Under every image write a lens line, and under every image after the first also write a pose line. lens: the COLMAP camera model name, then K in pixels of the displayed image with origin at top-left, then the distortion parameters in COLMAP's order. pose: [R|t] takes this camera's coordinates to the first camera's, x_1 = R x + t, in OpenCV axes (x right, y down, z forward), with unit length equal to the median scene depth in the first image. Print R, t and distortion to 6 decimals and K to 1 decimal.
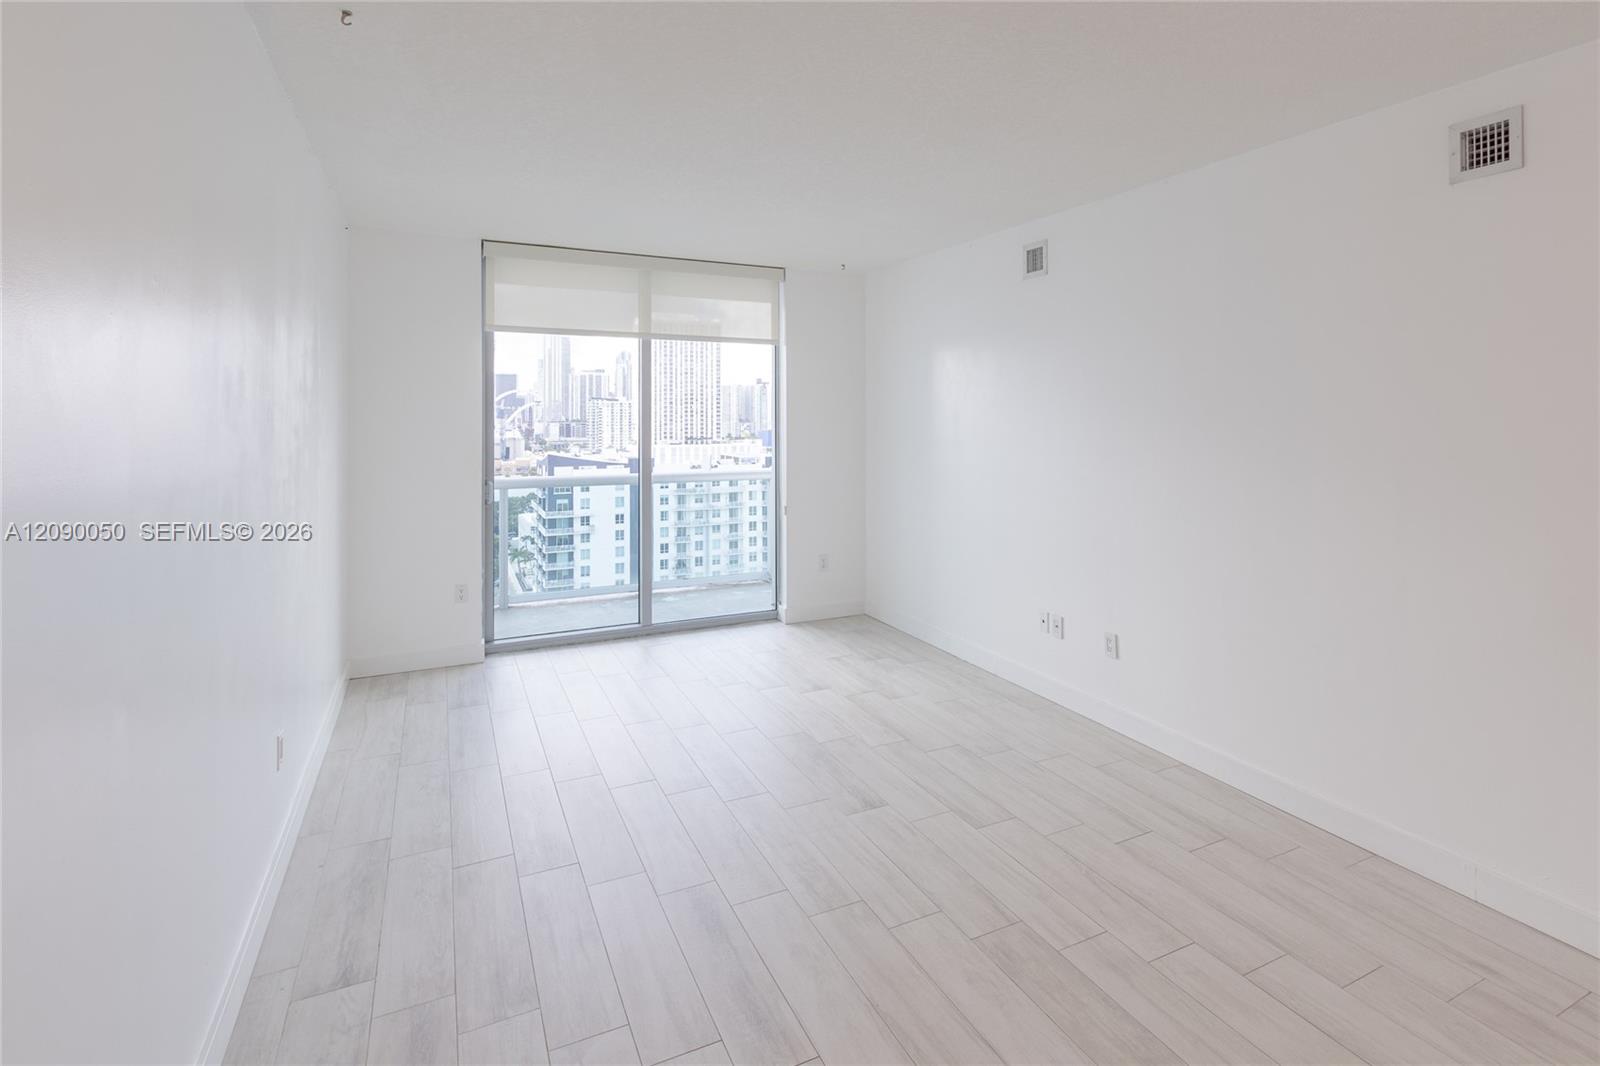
lens RADIAL K [[752.5, 0, 810.6], [0, 752.5, 428.6], [0, 0, 1]] dist [0.023311, 0.001348]
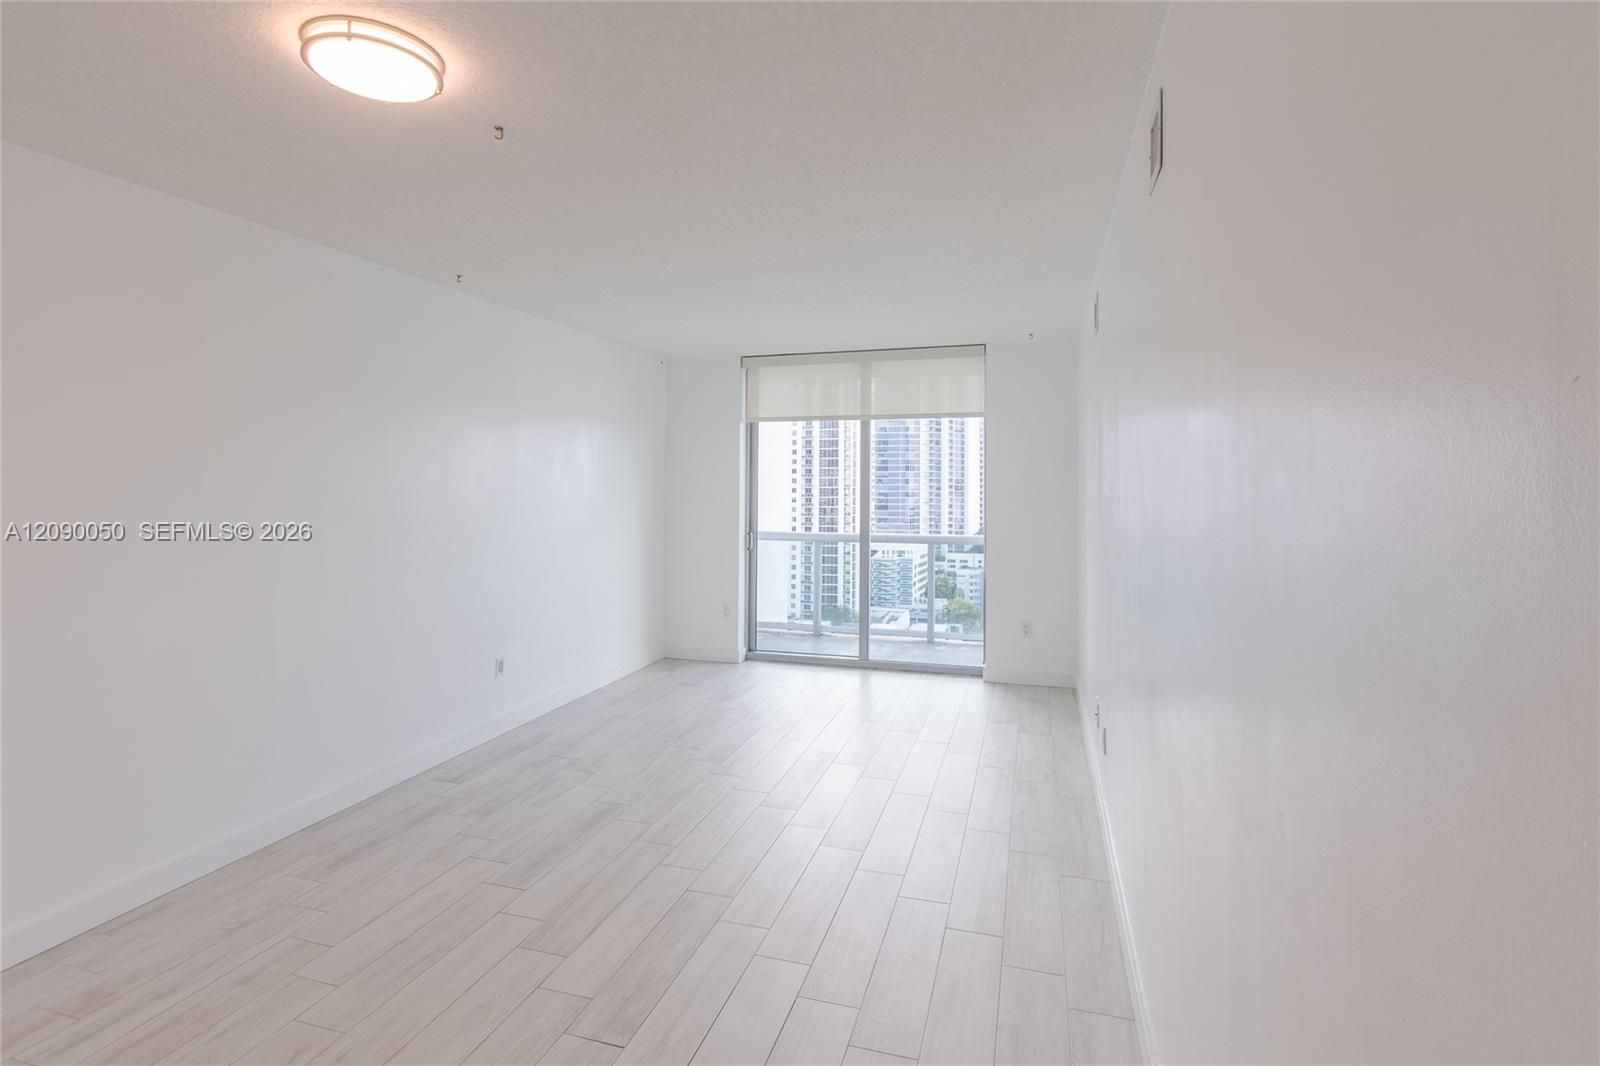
lens RADIAL K [[752.5, 0, 866.2], [0, 752.5, 512.7], [0, 0, 1]] dist [0.023311, 0.001348]
pose [[0.758572, 0.026182, -0.651063, 0.553718], [-0.013235, 0.999605, 0.024777, -0.002291], [0.651455, -0.010178, 0.758619, 0.098626]]
